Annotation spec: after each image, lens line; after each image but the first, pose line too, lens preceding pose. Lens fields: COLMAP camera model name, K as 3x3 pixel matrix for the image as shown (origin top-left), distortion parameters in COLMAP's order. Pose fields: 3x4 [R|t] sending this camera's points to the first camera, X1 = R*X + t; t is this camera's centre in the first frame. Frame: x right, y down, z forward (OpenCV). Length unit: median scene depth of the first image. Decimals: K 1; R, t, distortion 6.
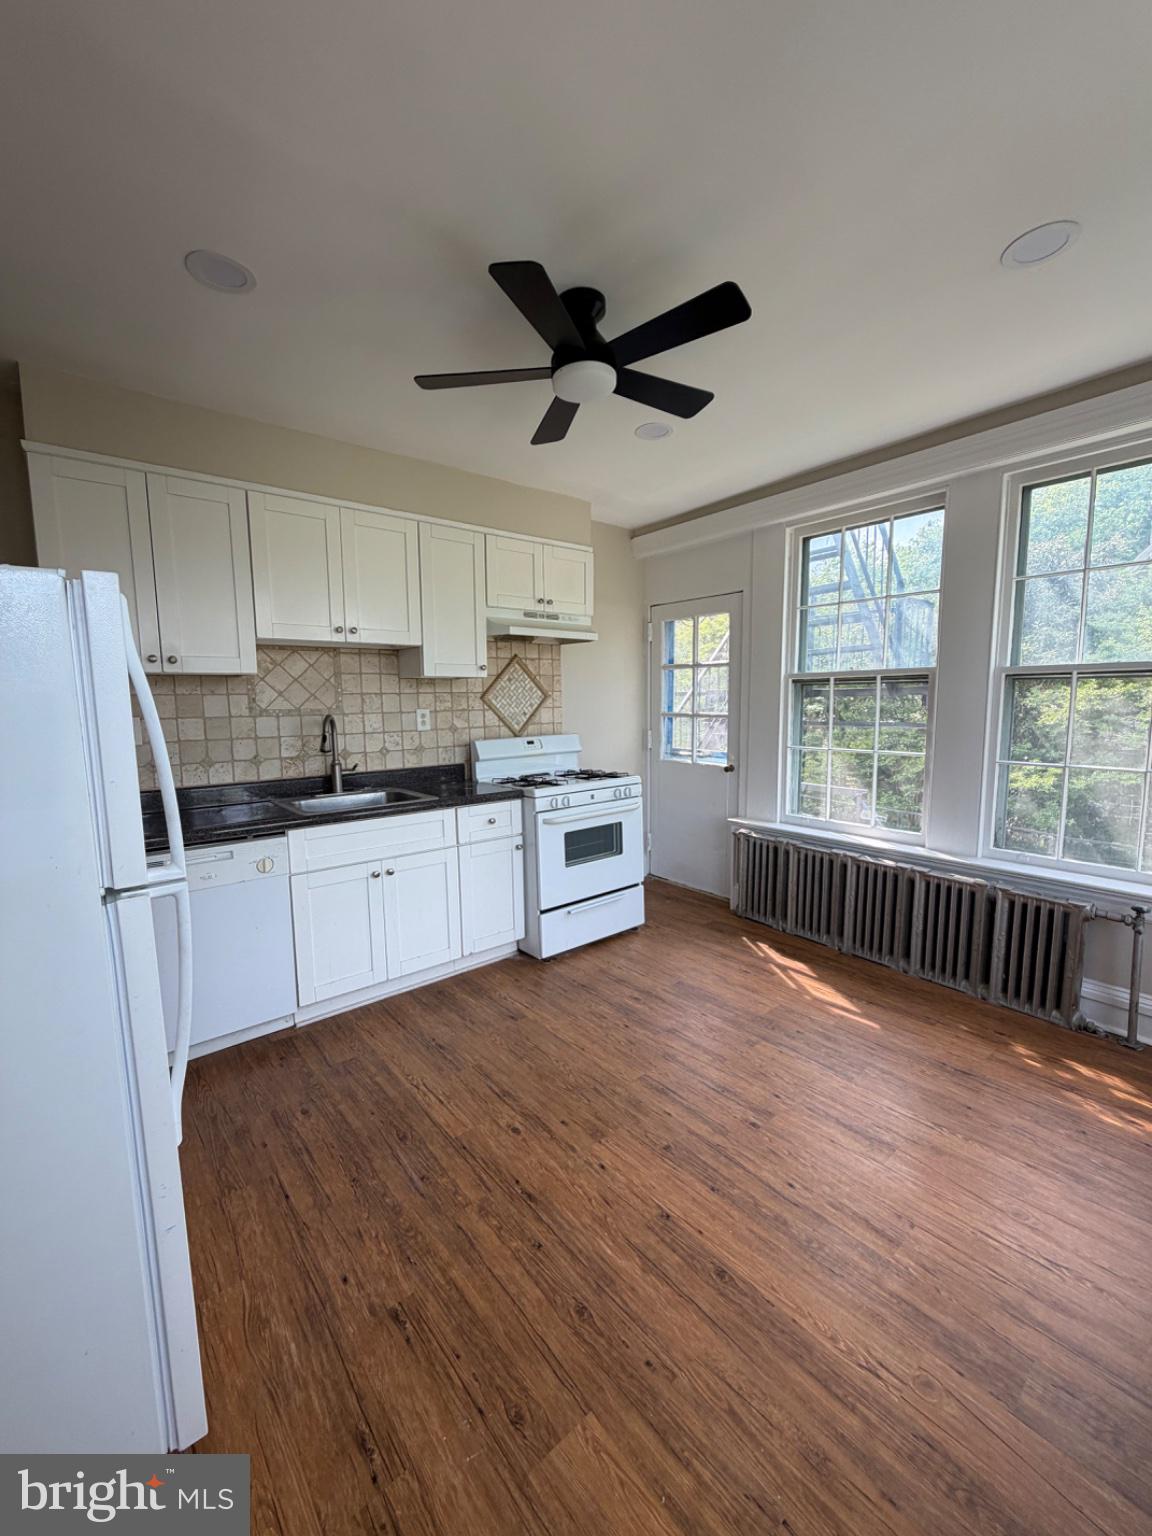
lens RADIAL K [[613.6, 0, 575.0], [0, 613.6, 766.0], [0, 0, 1]] dist [0.000541, 0.000234]
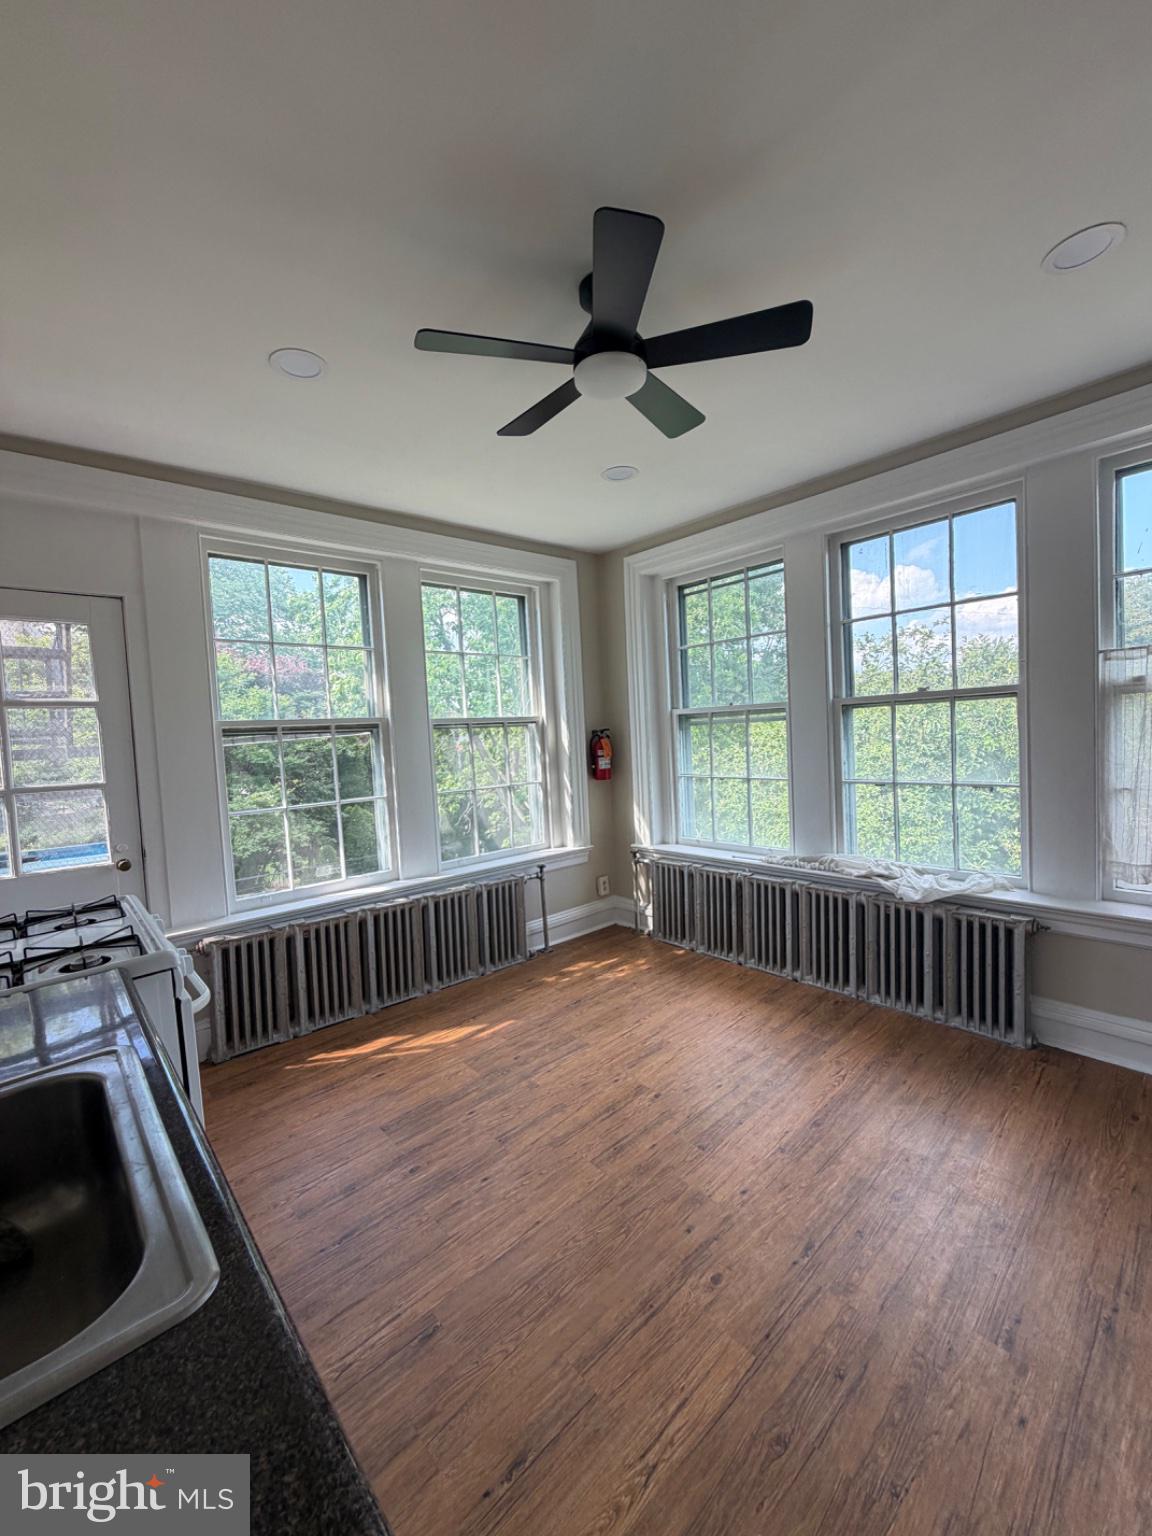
lens RADIAL K [[613.6, 0, 575.0], [0, 613.6, 766.0], [0, 0, 1]] dist [0.000541, 0.000234]
pose [[-0.051190, -0.040745, 0.997857, -0.636155], [0.156065, 0.986566, 0.048290, -0.086237], [-0.986419, 0.158203, -0.044143, 0.841214]]
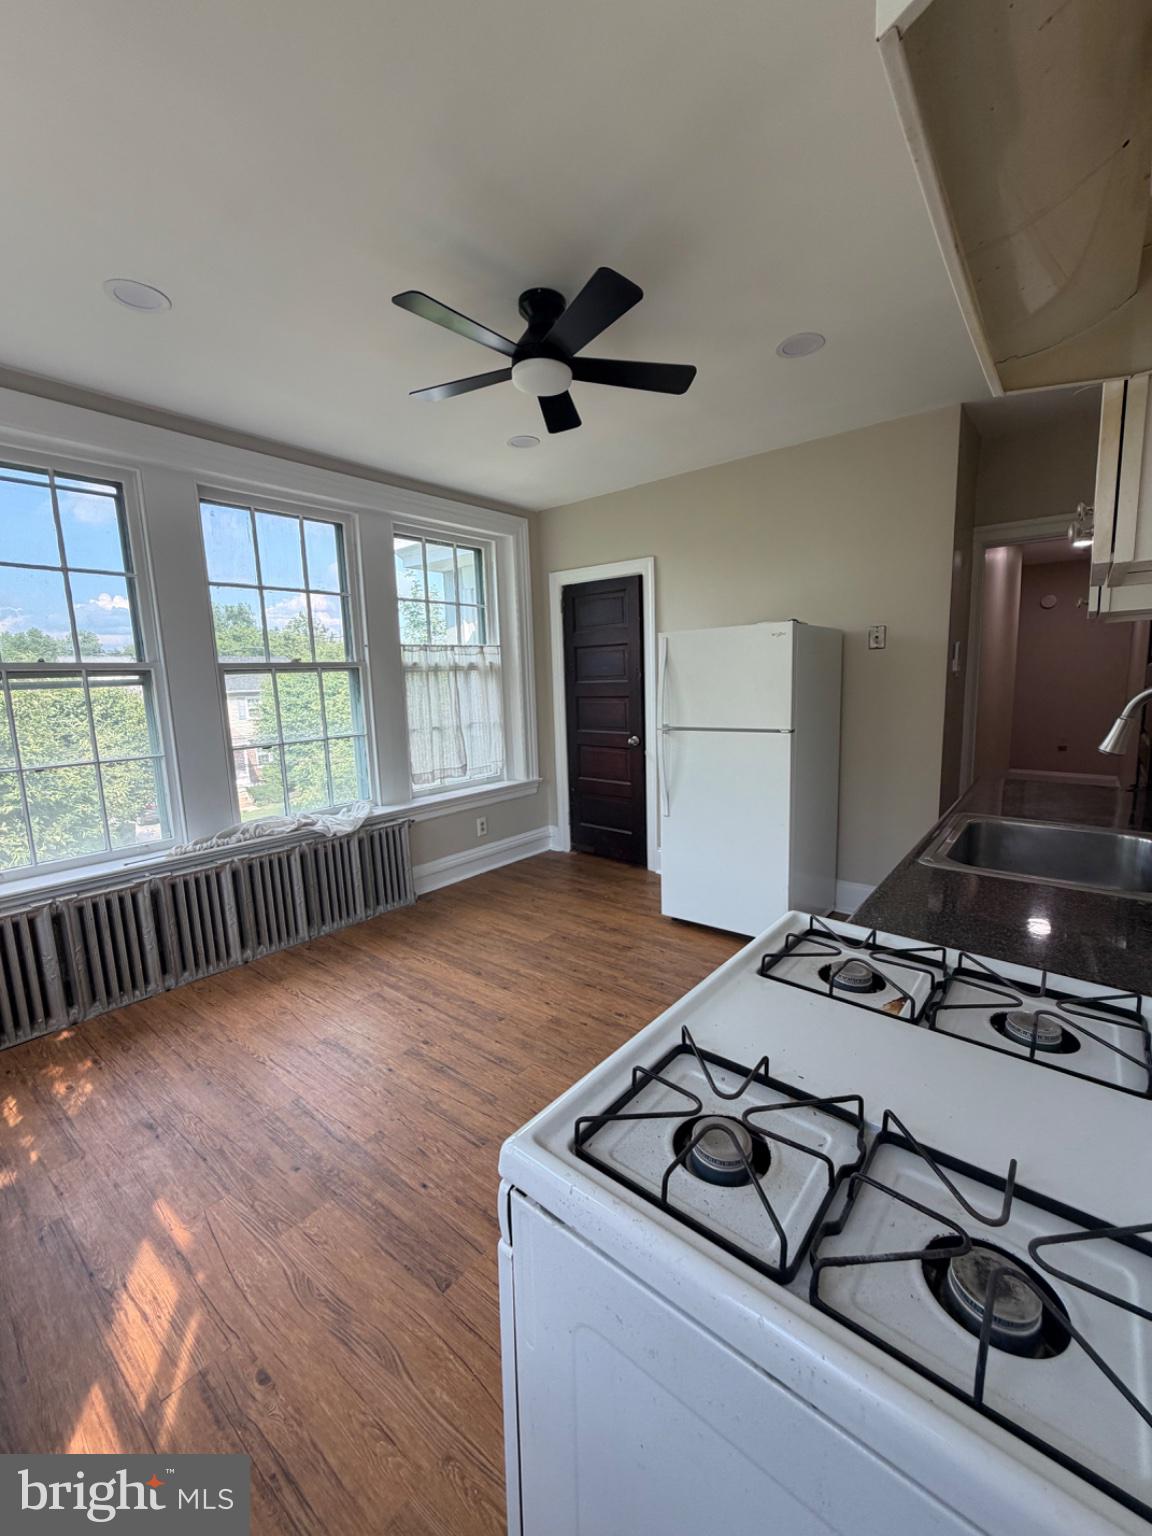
lens RADIAL K [[613.6, 0, 575.0], [0, 613.6, 766.0], [0, 0, 1]] dist [0.000541, 0.000234]
pose [[-0.978388, 0.073407, -0.193310, 0.151539], [0.022911, 0.967594, 0.251471, -0.168459], [0.205505, 0.241607, -0.948364, 1.559921]]
